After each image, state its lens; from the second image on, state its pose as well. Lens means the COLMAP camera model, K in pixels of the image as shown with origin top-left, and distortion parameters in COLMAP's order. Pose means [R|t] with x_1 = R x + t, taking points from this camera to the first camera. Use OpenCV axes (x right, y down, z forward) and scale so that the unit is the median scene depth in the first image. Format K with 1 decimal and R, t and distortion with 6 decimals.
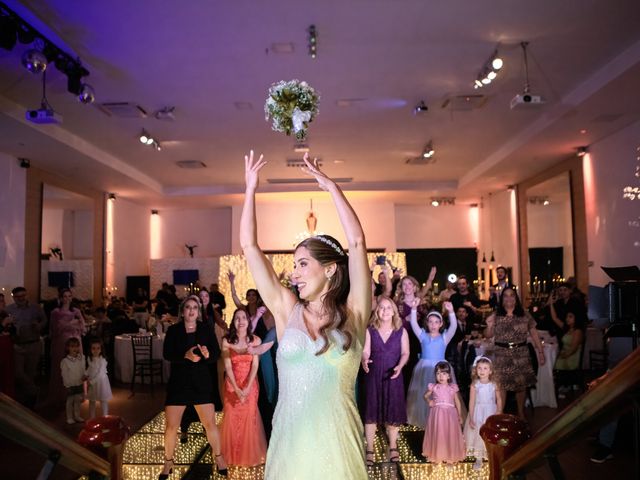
lens RADIAL K [[495.3, 0, 319.4], [0, 495.3, 241.3], [0, 0, 1]] dist [-0.100147, 0.068945]
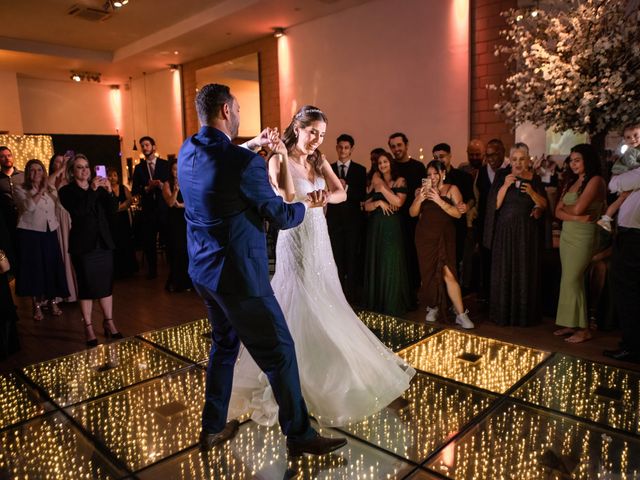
lens RADIAL K [[495.3, 0, 320.9], [0, 495.3, 240.3], [0, 0, 1]] dist [-0.100147, 0.068945]
pose [[0.684773, -0.108948, 0.720566, -0.105317], [-0.036755, 0.982340, 0.183457, 0.029330], [-0.727829, -0.152111, 0.668676, 0.122163]]
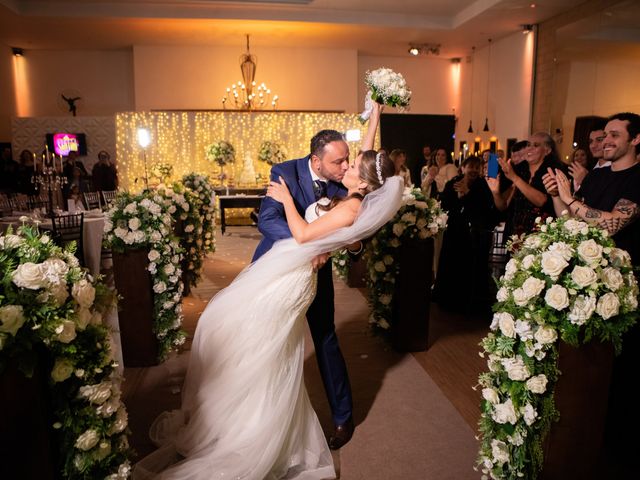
lens RADIAL K [[495.3, 0, 328.4], [0, 495.3, 243.7], [0, 0, 1]] dist [-0.100147, 0.068945]
pose [[0.984986, -0.013889, 0.172074, -0.028269], [-0.028682, 0.969739, 0.242454, 0.033248], [-0.170235, -0.243749, 0.954781, 0.257020]]
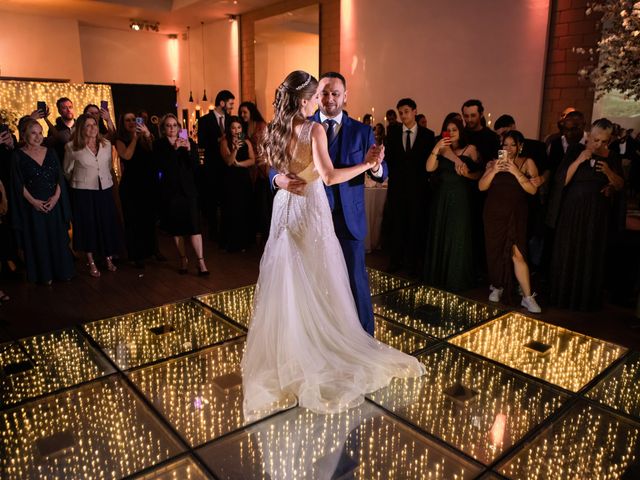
lens RADIAL K [[495.3, 0, 320.0], [0, 495.3, 240.3], [0, 0, 1]] dist [-0.100147, 0.068945]
pose [[0.757003, -0.129782, 0.640393, -0.103261], [-0.067291, 0.959381, 0.273972, 0.025669], [-0.649937, -0.250491, 0.717521, 0.134854]]
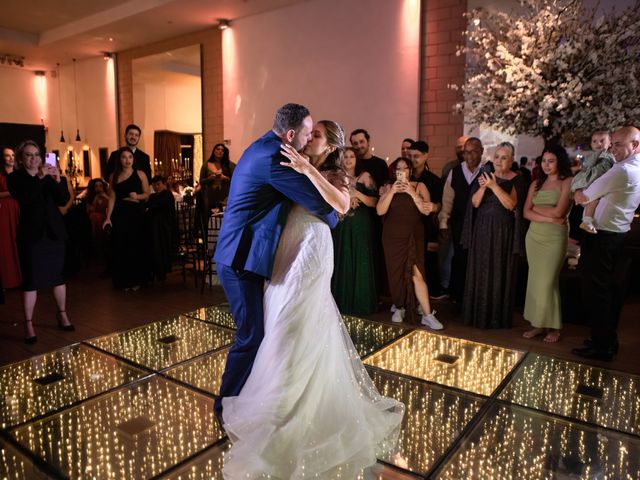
lens RADIAL K [[495.3, 0, 321.0], [0, 495.3, 239.3], [0, 0, 1]] dist [-0.100147, 0.068945]
pose [[0.578230, -0.099933, 0.809730, -0.107093], [-0.071101, 0.982522, 0.172032, 0.033930], [-0.812769, -0.157047, 0.561019, 0.142978]]
